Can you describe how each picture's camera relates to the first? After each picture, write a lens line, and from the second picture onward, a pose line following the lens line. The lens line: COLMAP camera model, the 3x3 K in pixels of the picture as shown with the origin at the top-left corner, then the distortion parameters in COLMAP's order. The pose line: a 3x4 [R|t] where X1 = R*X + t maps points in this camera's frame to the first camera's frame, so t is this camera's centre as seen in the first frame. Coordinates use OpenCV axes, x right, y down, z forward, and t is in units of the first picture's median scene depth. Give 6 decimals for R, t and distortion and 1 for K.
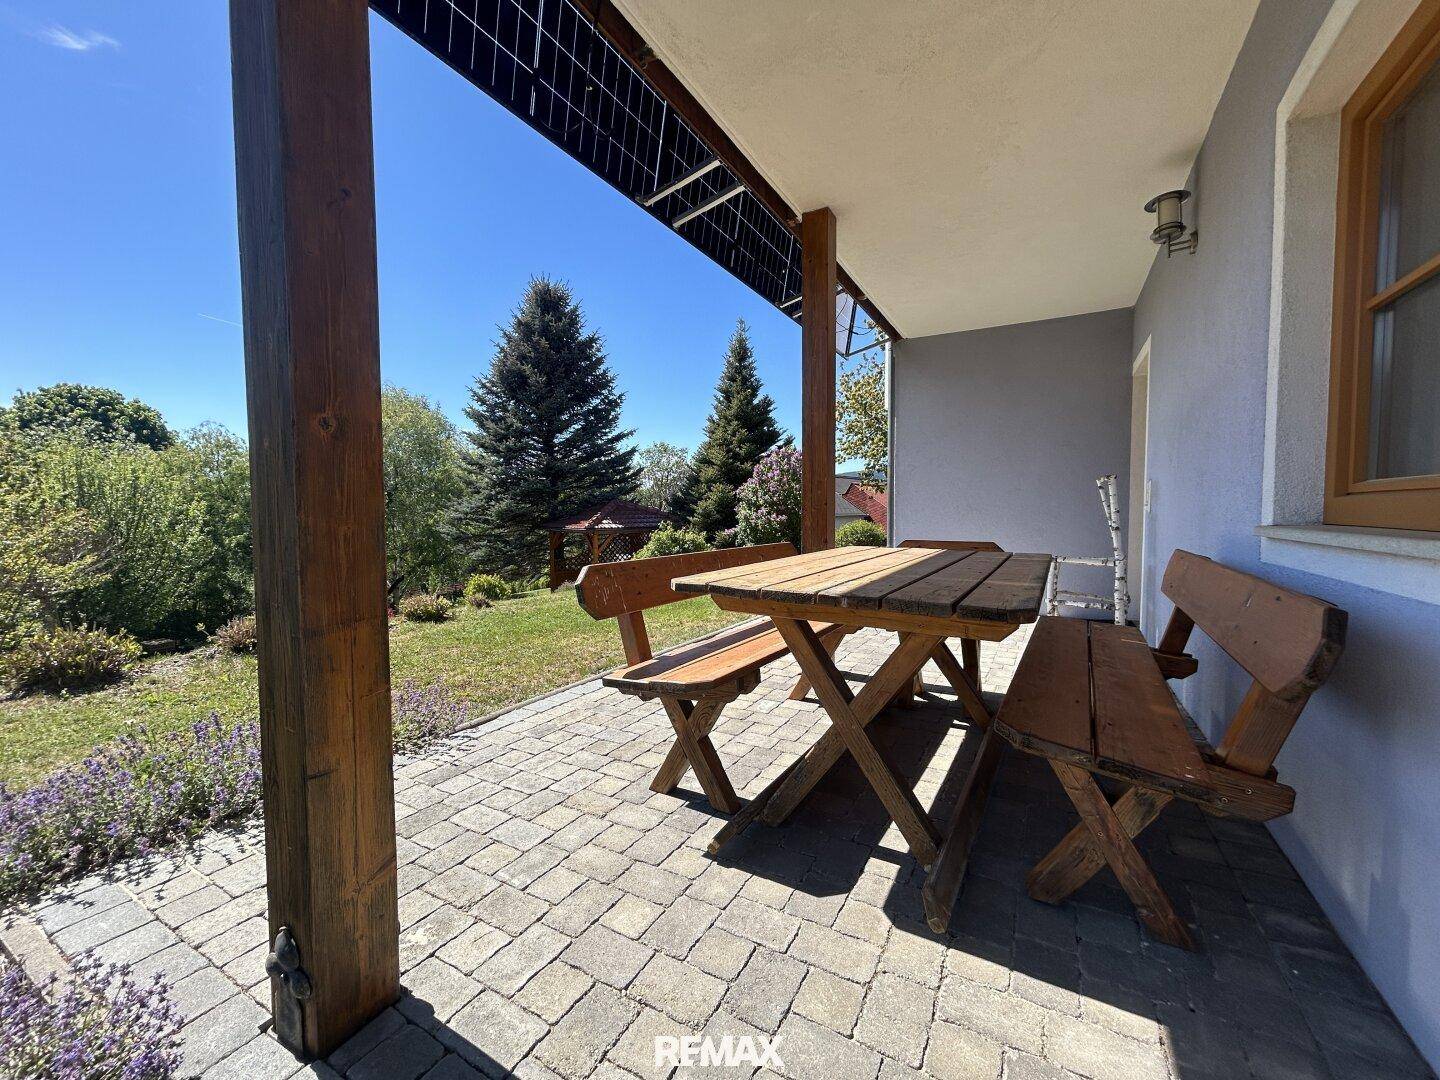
lens RADIAL K [[583.0, 0, 720.0], [0, 583.0, 540.0], [0, 0, 1]] dist [0.000667, 0.000000]
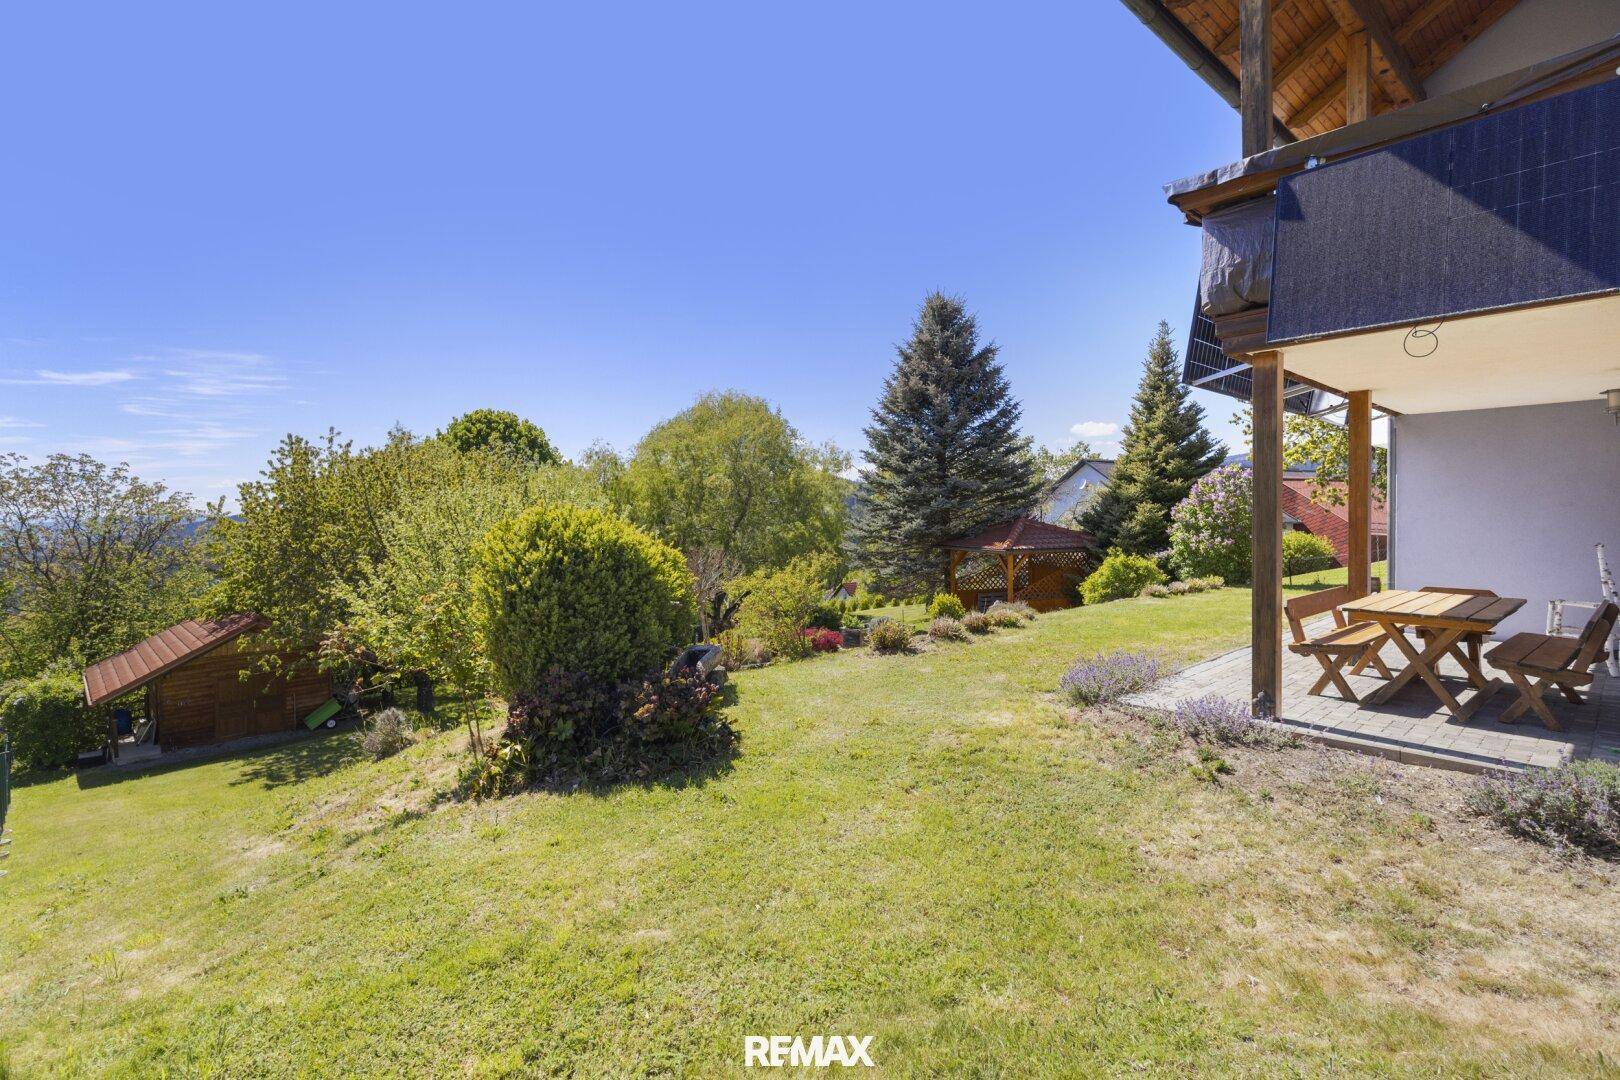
lens RADIAL K [[747.5, 0, 810.0], [0, 747.5, 540.0], [0, 0, 1]] dist [0.008870, -0.005987]
pose [[0.950108, 0.006602, -0.311850, -0.130755], [-0.010298, 0.999895, -0.010208, -0.017579], [0.311750, 0.012910, 0.950077, -0.301931]]
